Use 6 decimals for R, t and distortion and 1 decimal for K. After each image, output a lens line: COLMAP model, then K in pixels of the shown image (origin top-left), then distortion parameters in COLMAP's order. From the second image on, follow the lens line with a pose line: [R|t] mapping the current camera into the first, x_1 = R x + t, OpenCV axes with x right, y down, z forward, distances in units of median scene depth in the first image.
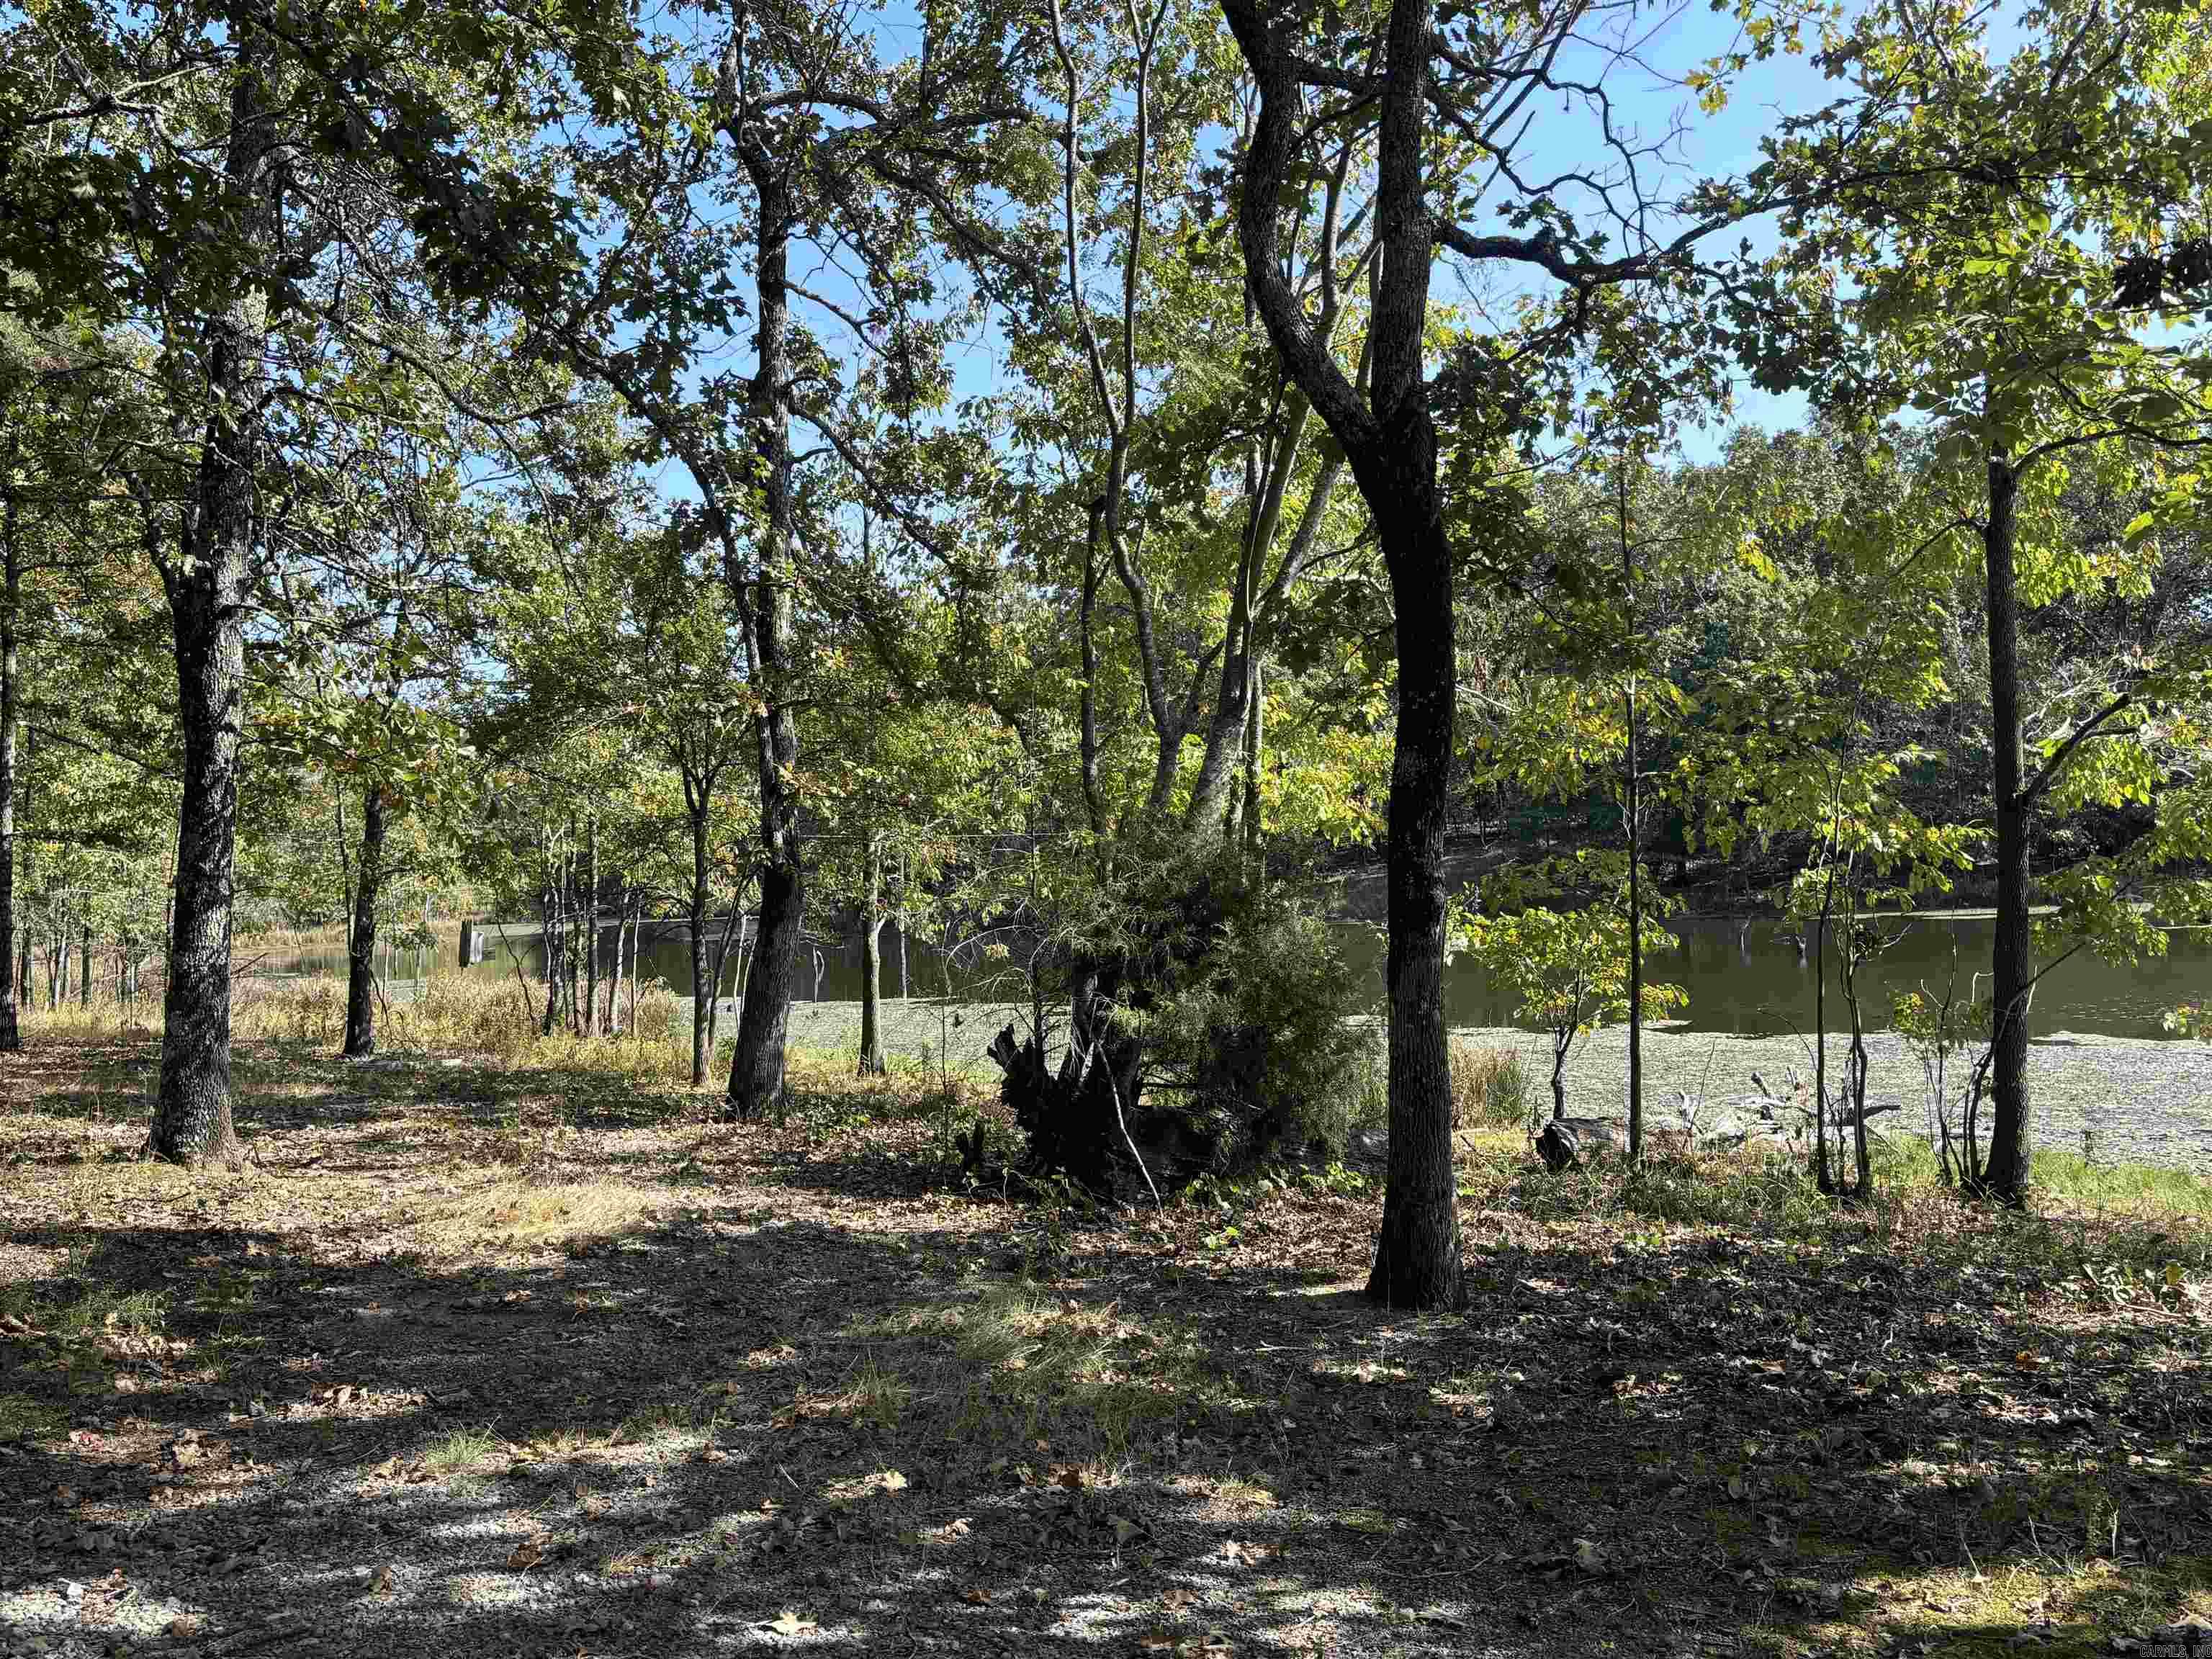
lens RADIAL K [[2043.8, 0, 1109.4], [0, 2043.8, 825.9], [0, 0, 1]] dist [0.020460, 0.000000]
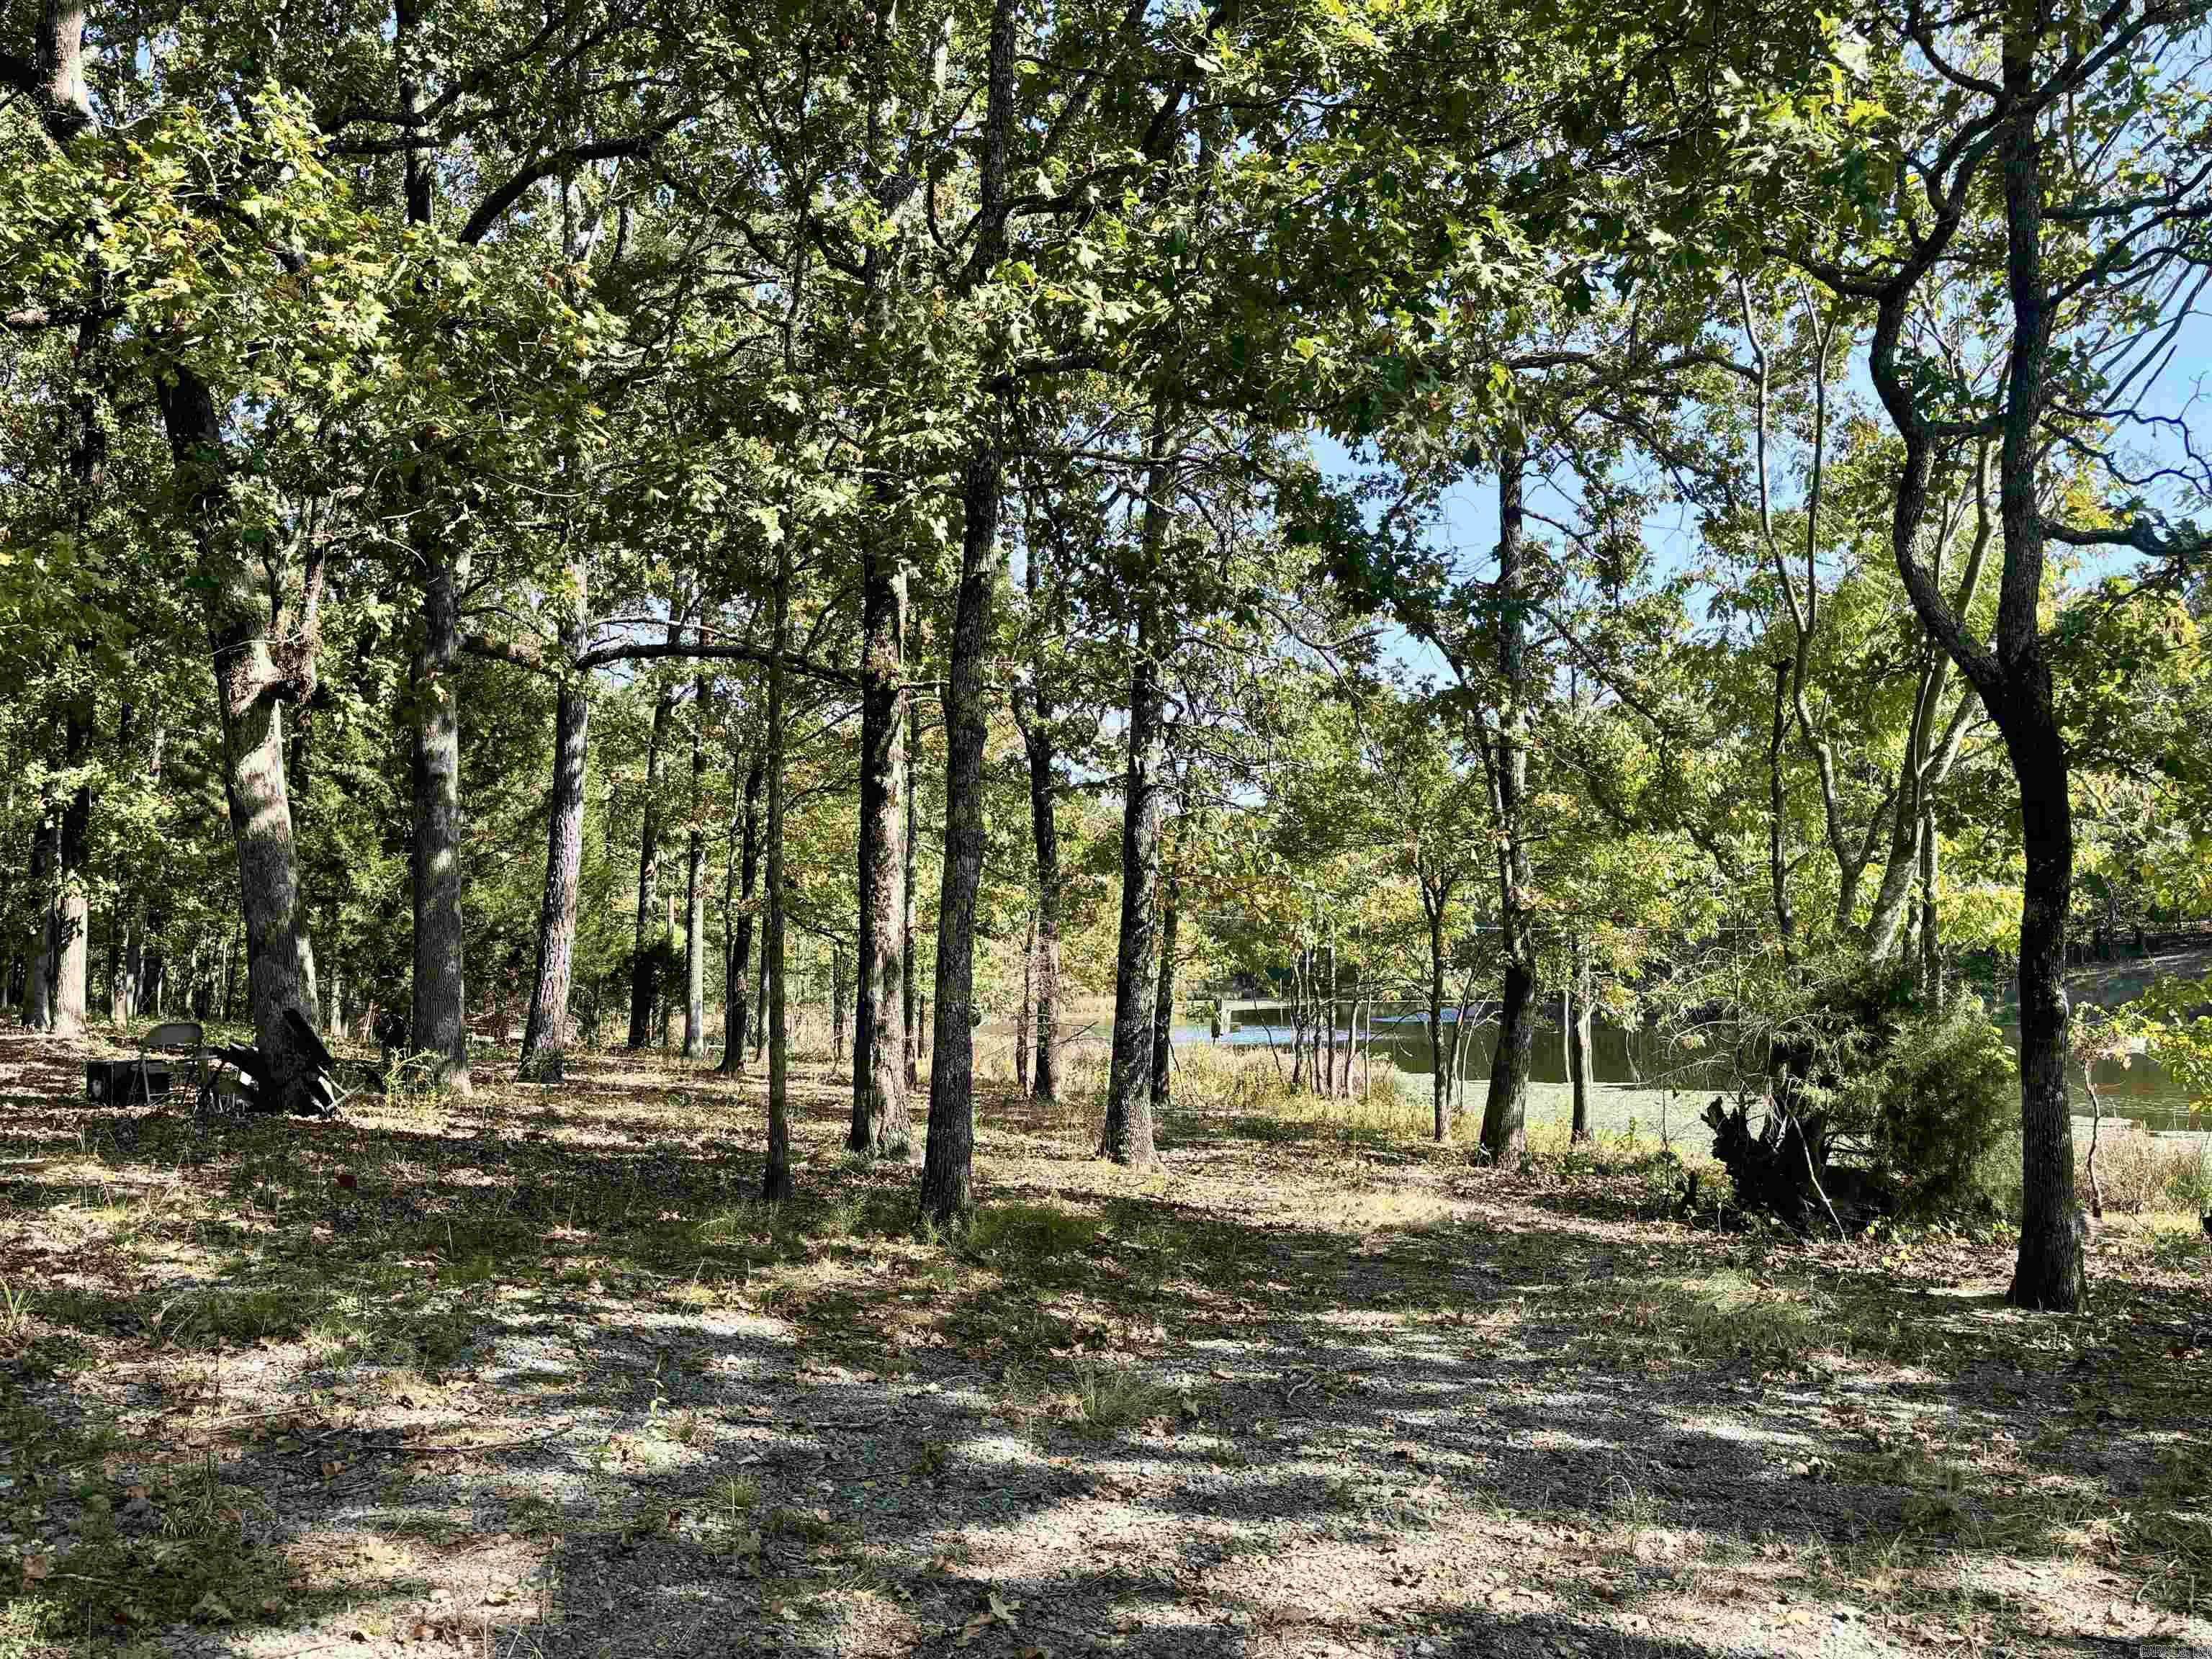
lens RADIAL K [[1845.0, 0, 1074.0], [0, 1845.0, 815.9], [0, 0, 1]] dist [0.010446, -0.009377]
pose [[0.931598, -0.010751, -0.363331, -0.001257], [-0.009428, 0.998511, -0.053722, -0.009292], [0.363368, 0.053473, 0.930110, -0.165245]]
